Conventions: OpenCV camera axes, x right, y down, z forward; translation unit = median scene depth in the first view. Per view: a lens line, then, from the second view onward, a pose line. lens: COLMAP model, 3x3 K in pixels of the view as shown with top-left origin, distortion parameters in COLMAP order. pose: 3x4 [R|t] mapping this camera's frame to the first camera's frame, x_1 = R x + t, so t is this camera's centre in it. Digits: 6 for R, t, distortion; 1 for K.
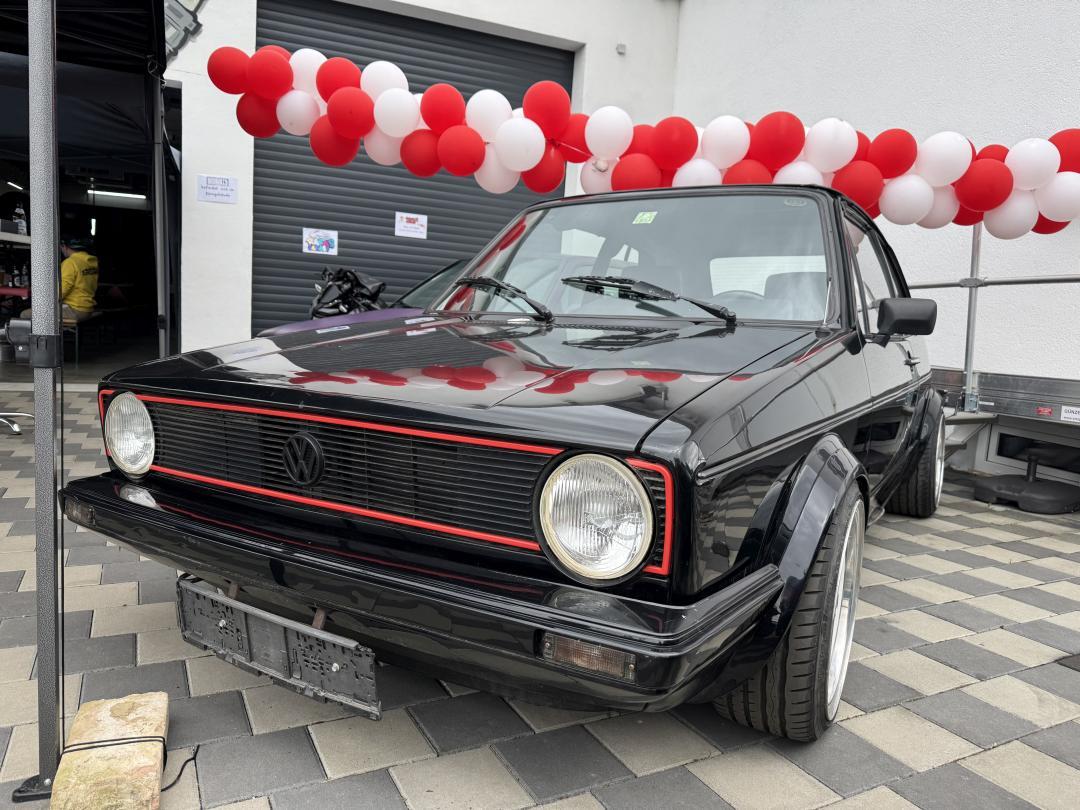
lens RADIAL K [[754.6, 0, 542.9], [0, 754.6, 401.9], [0, 0, 1]] dist [0.075640, -0.110914]
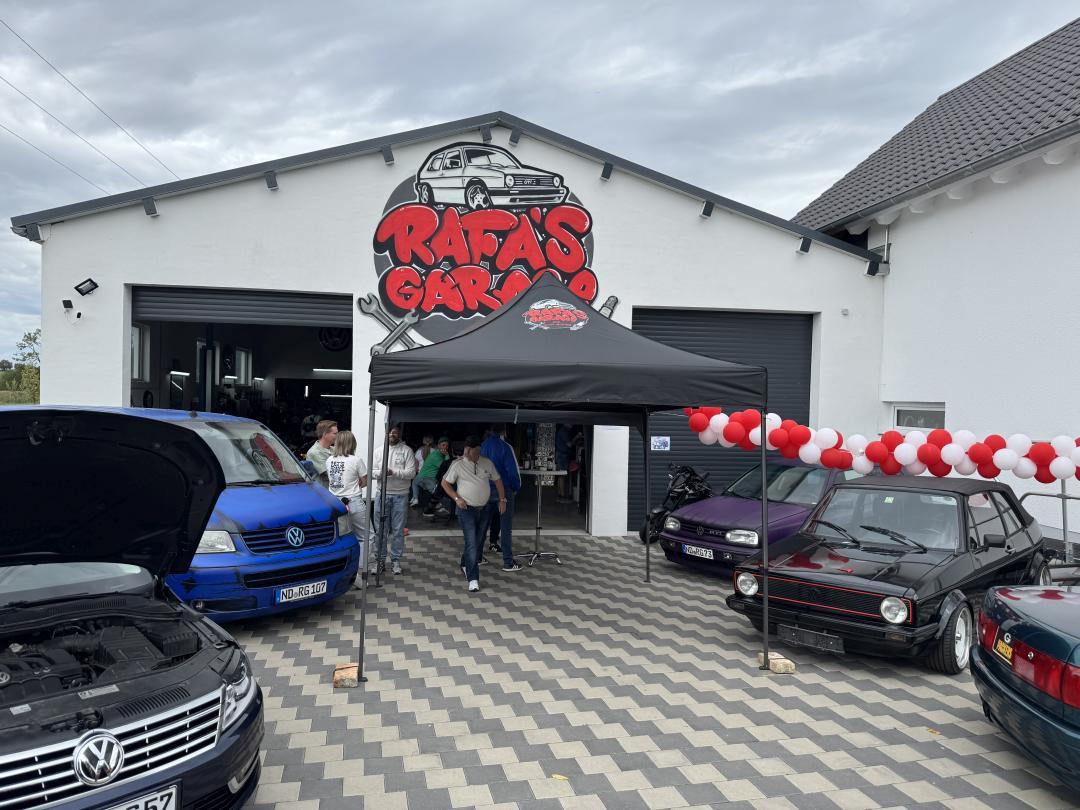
lens RADIAL K [[750.1, 0, 541.2], [0, 750.1, 405.8], [0, 0, 1]] dist [0.127399, -0.202206]
pose [[0.968503, -0.038797, -0.245962, -0.150652], [0.007949, 0.992101, -0.125190, -0.096122], [0.248876, 0.119292, 0.961161, -0.772025]]
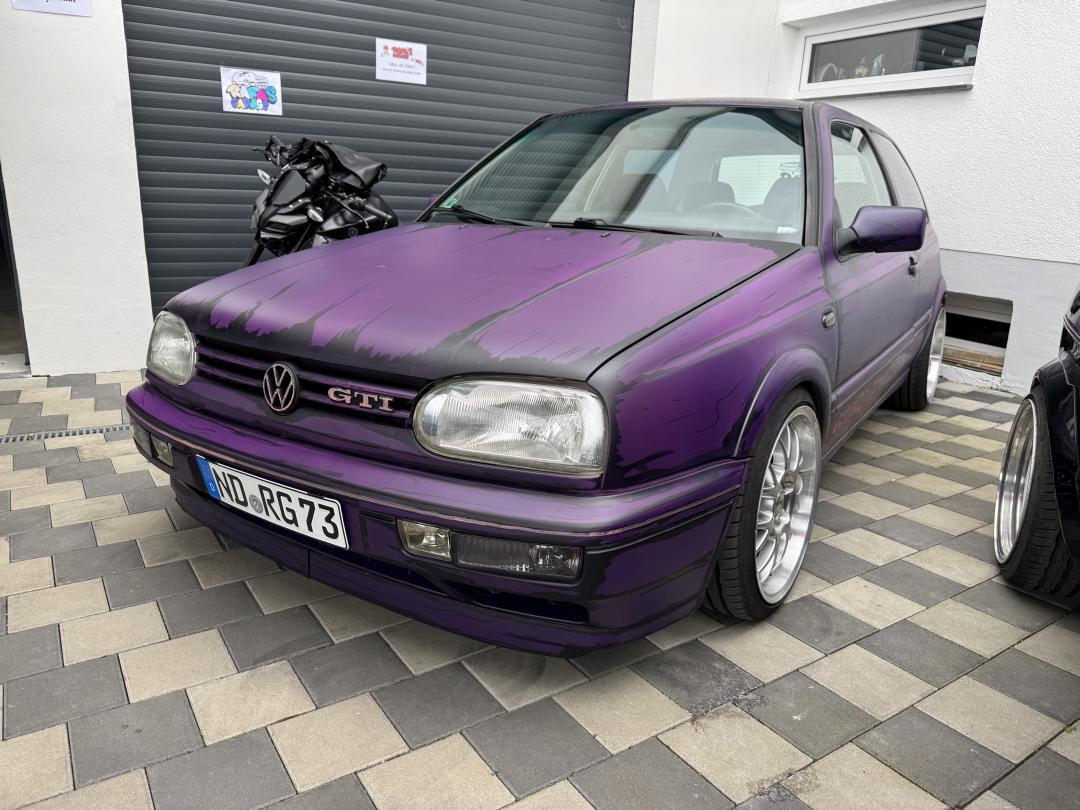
lens RADIAL K [[775.0, 0, 536.7], [0, 775.0, 403.9], [0, 0, 1]] dist [-0.002541, -0.004329]
pose [[0.995027, -0.048450, 0.087029, -0.157710], [0.034264, 0.986898, 0.157667, -0.070137], [-0.093528, -0.153901, 0.983650, 0.412170]]
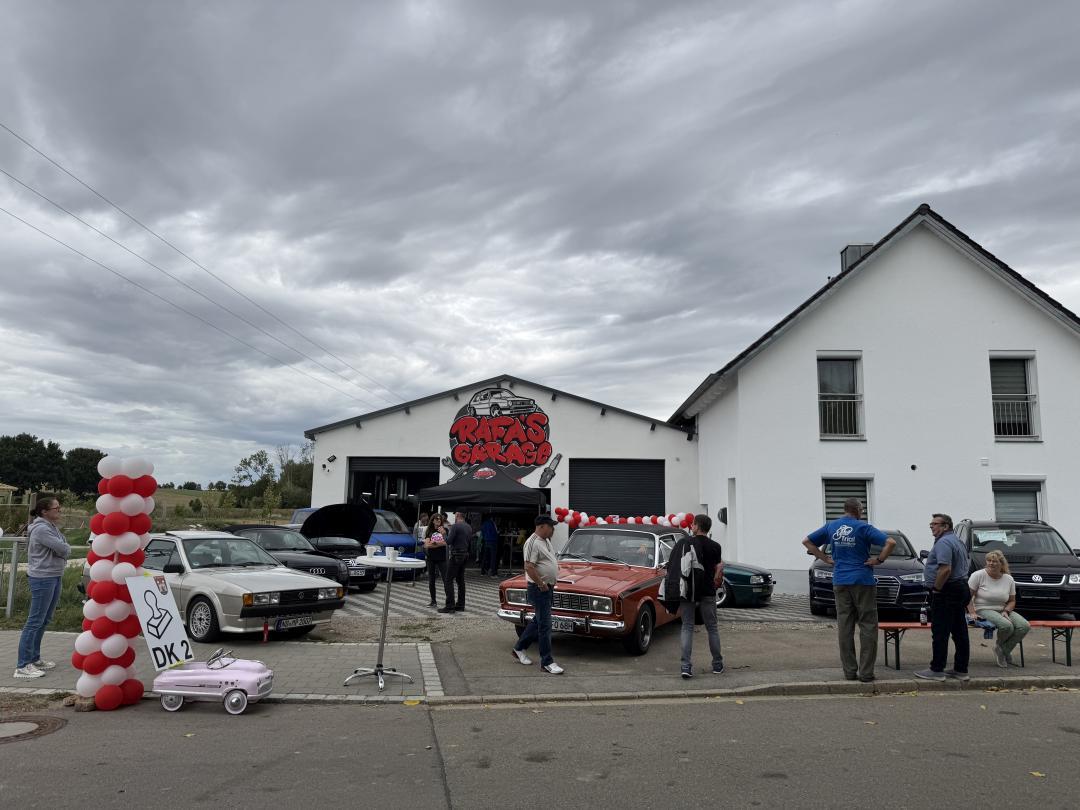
lens RADIAL K [[750.1, 0, 541.2], [0, 750.1, 405.8], [0, 0, 1]] dist [0.127399, -0.202206]
pose [[0.885931, -0.111434, -0.450233, 1.247899], [-0.020297, 0.960466, -0.277656, 0.239699], [0.463374, 0.255122, 0.848644, -2.353254]]
